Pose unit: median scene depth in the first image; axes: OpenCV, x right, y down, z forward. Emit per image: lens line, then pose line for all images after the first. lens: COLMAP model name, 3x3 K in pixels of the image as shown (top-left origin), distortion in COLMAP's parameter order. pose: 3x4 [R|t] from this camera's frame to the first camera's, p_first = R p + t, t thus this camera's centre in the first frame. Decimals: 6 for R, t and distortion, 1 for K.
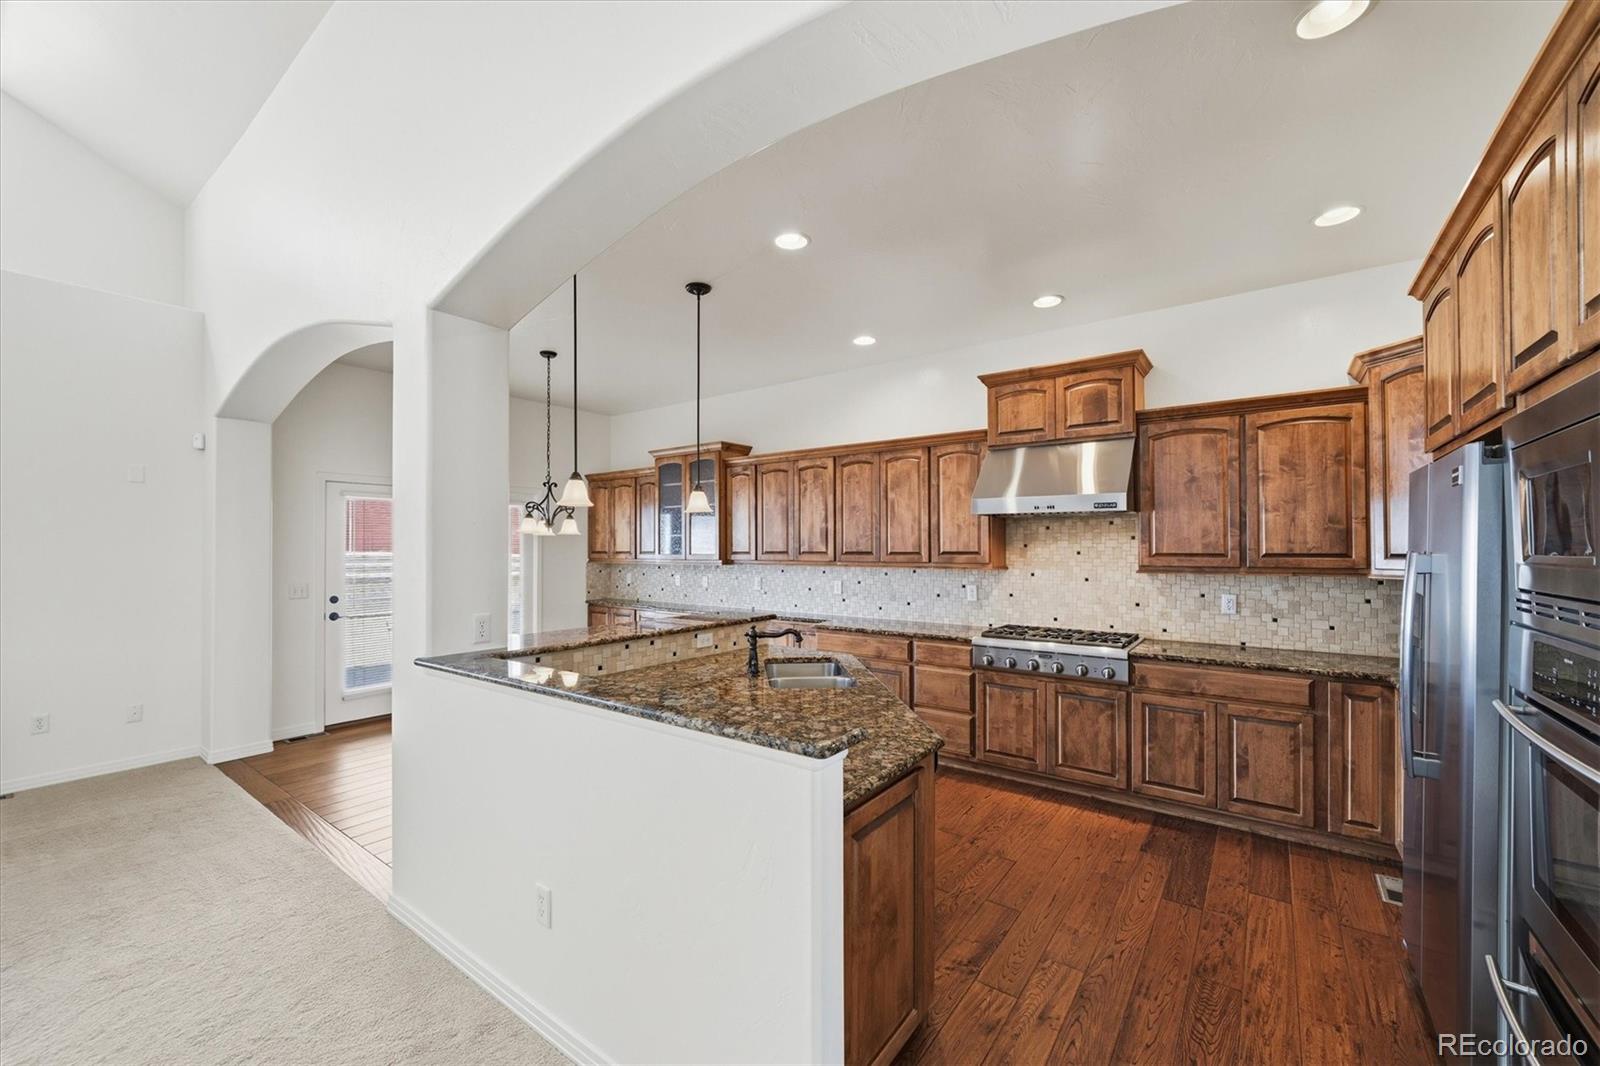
lens RADIAL K [[623.9, 0, 796.7], [0, 623.9, 540.8], [0, 0, 1]] dist [-0.006879, 0.000133]
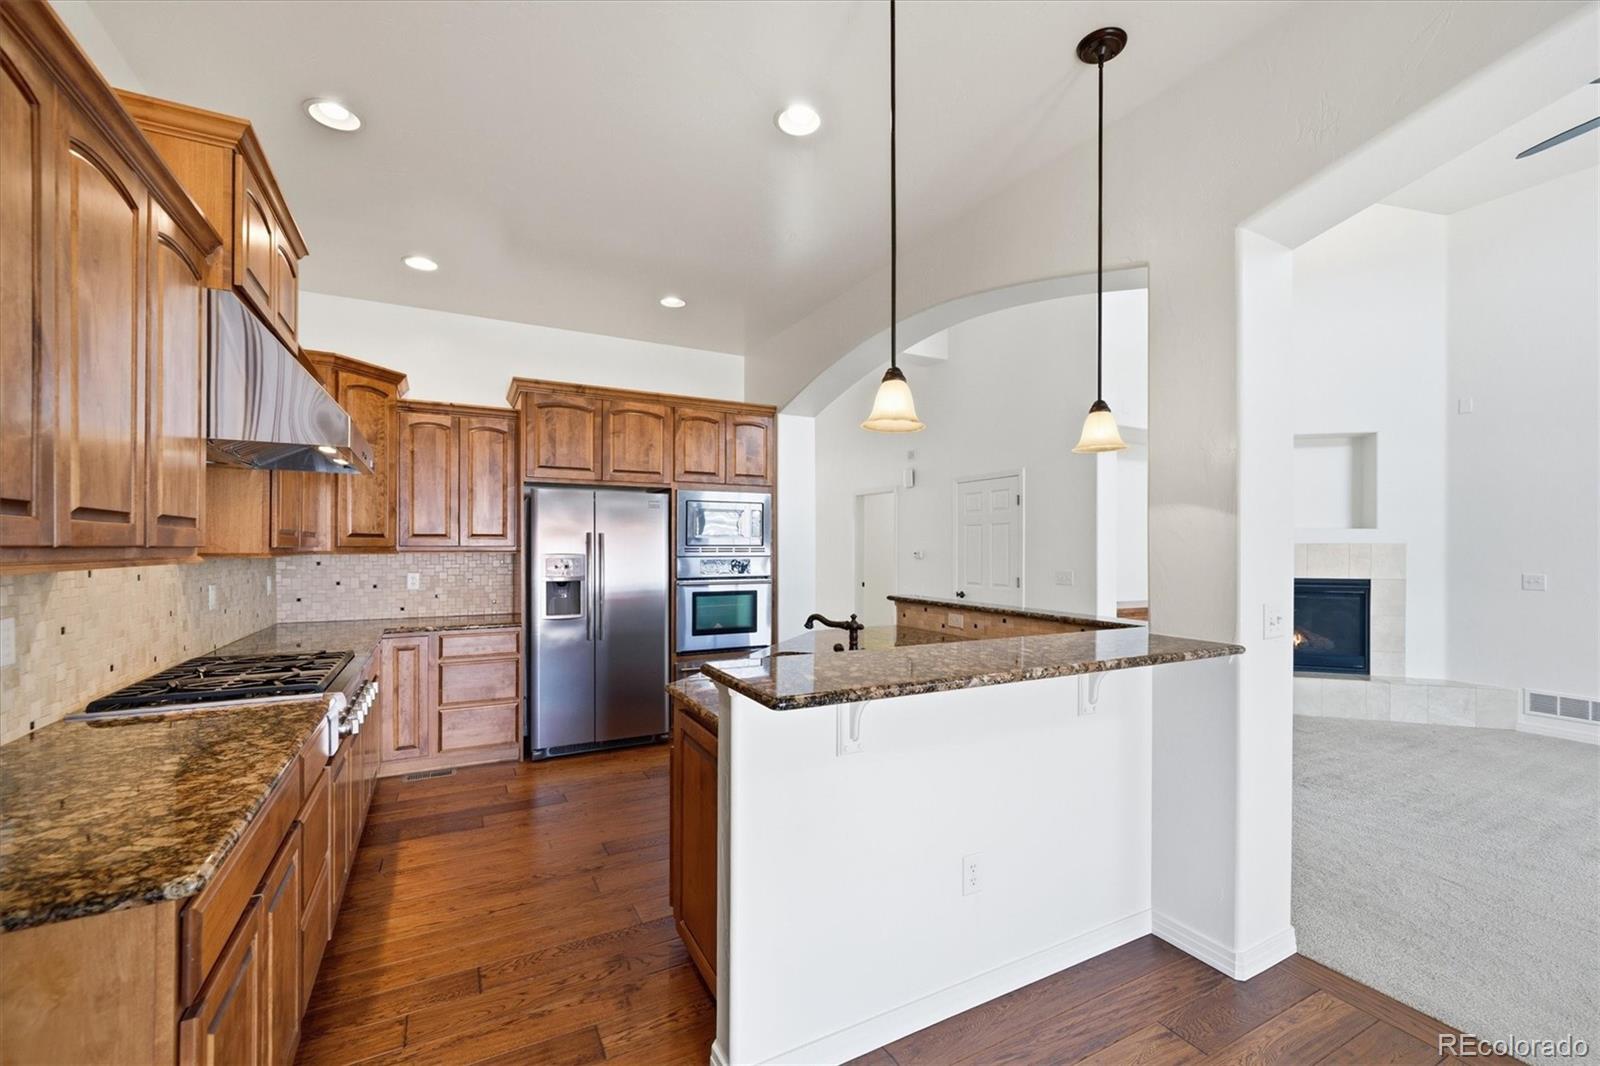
lens RADIAL K [[659.4, 0, 791.4], [0, 659.4, 546.4], [0, 0, 1]] dist [-0.004201, 0.003303]
pose [[-0.902412, -0.000894, 0.430874, -0.264802], [-0.007173, 0.999890, -0.012949, 0.041174], [-0.430815, -0.014776, -0.902319, 1.304560]]
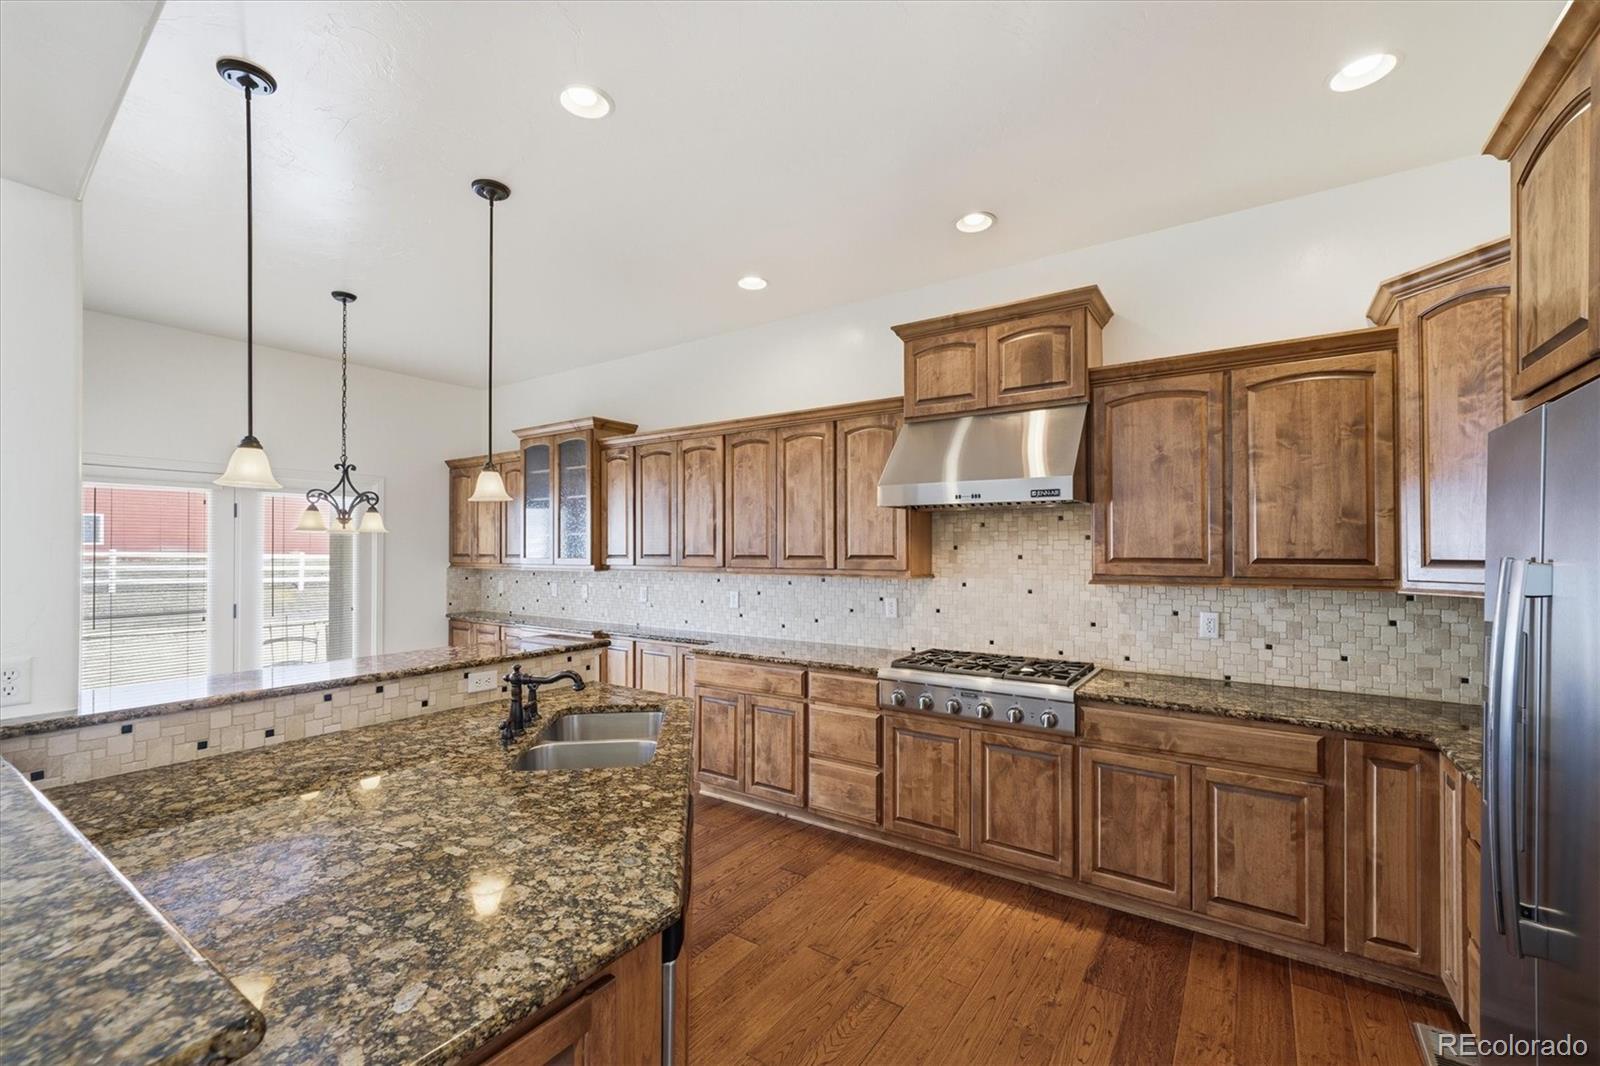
lens RADIAL K [[659.4, 0, 794.8], [0, 659.4, 543.7], [0, 0, 1]] dist [-0.004201, 0.003303]
pose [[0.999233, 0.001375, 0.039129, 0.146451], [-0.001447, 0.999997, 0.001820, 0.001972], [-0.039126, -0.001875, 0.999233, 0.200668]]
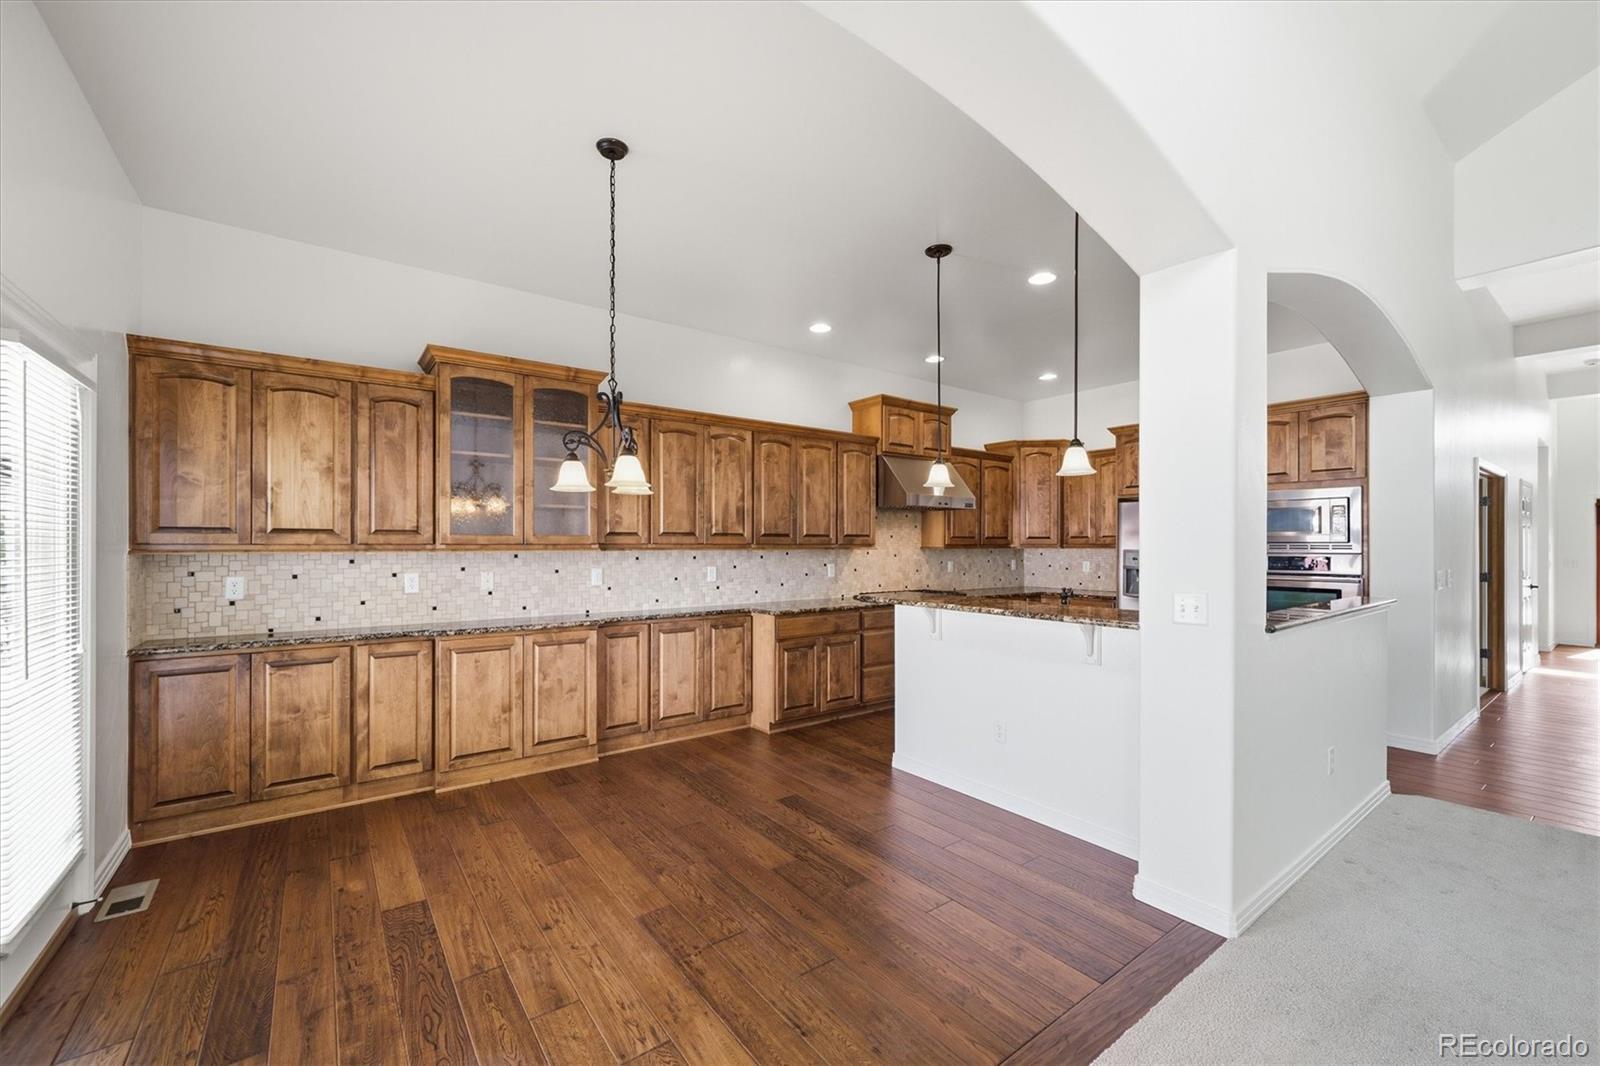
lens RADIAL K [[659.4, 0, 804.7], [0, 659.4, 544.3], [0, 0, 1]] dist [-0.004201, 0.003303]
pose [[0.281099, 0.000744, 0.959678, -1.061365], [-0.013301, 0.999907, 0.003121, 0.036347], [-0.959586, -0.013642, 0.281083, 0.807146]]
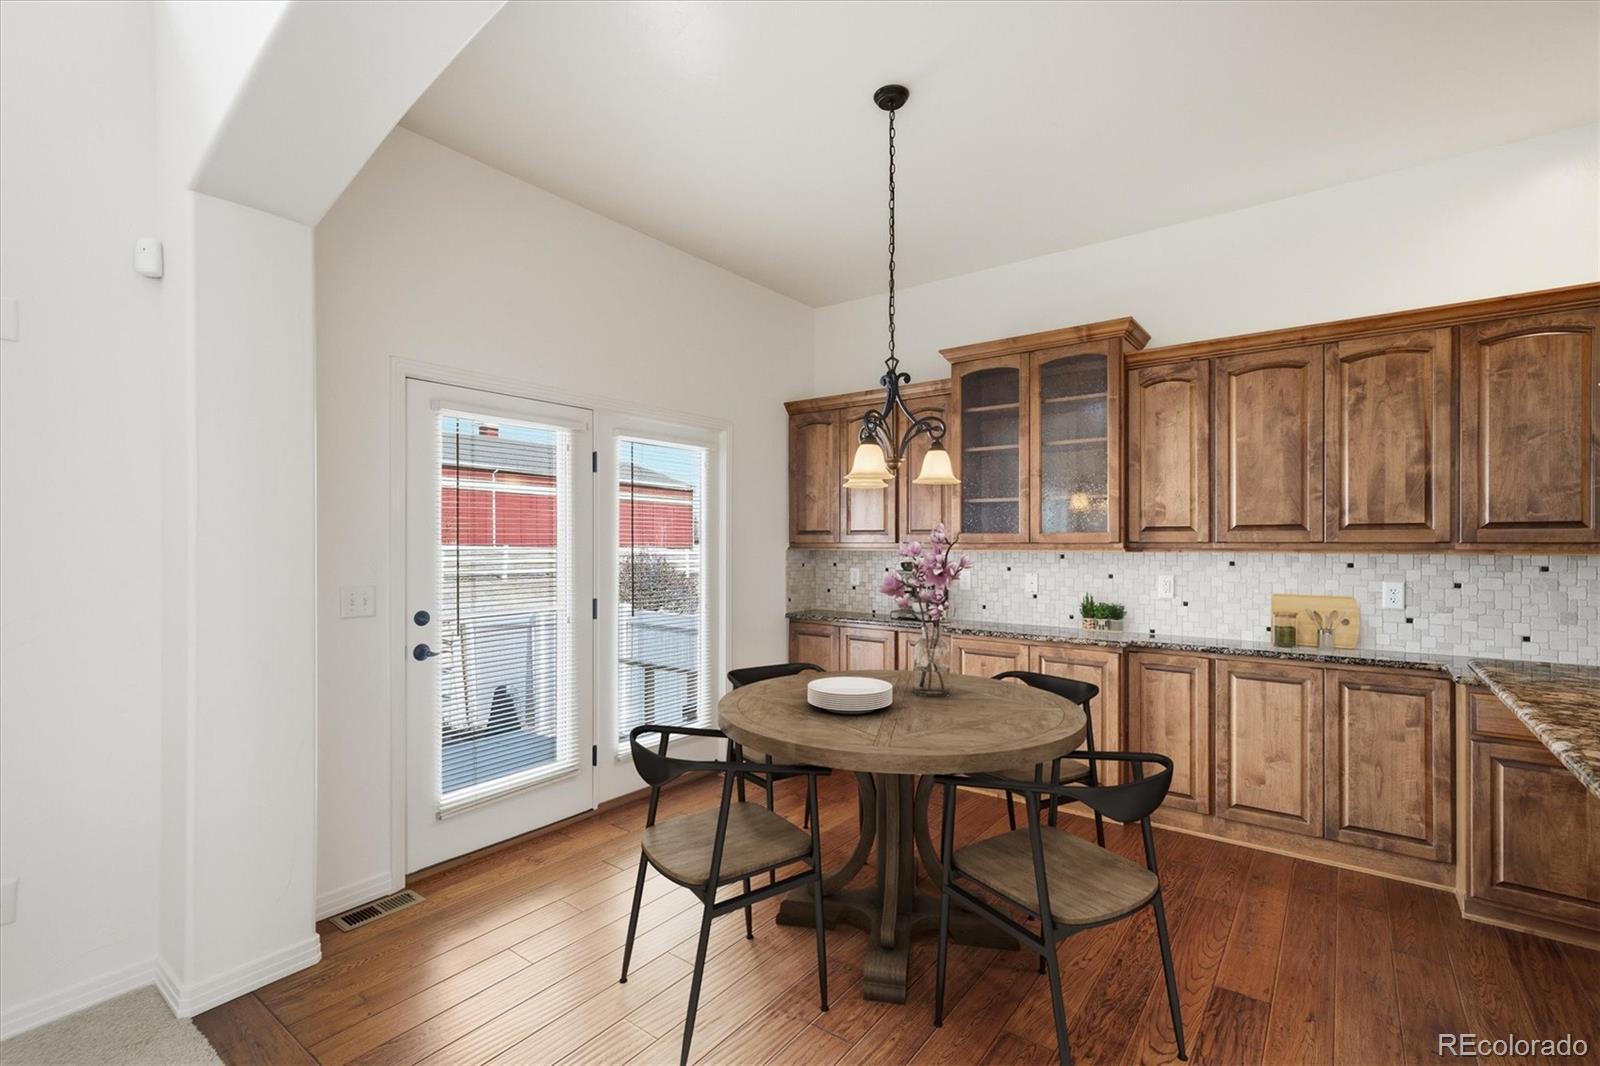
lens RADIAL K [[721.0, 0, 798.8], [0, 721.0, 543.5], [0, 0, 1]] dist [0.008896, 0.001556]
pose [[0.999963, 0.002642, -0.008207, -0.549502], [-0.002538, 0.999916, 0.012705, 0.034275], [0.008240, -0.012684, 0.999886, 0.535146]]
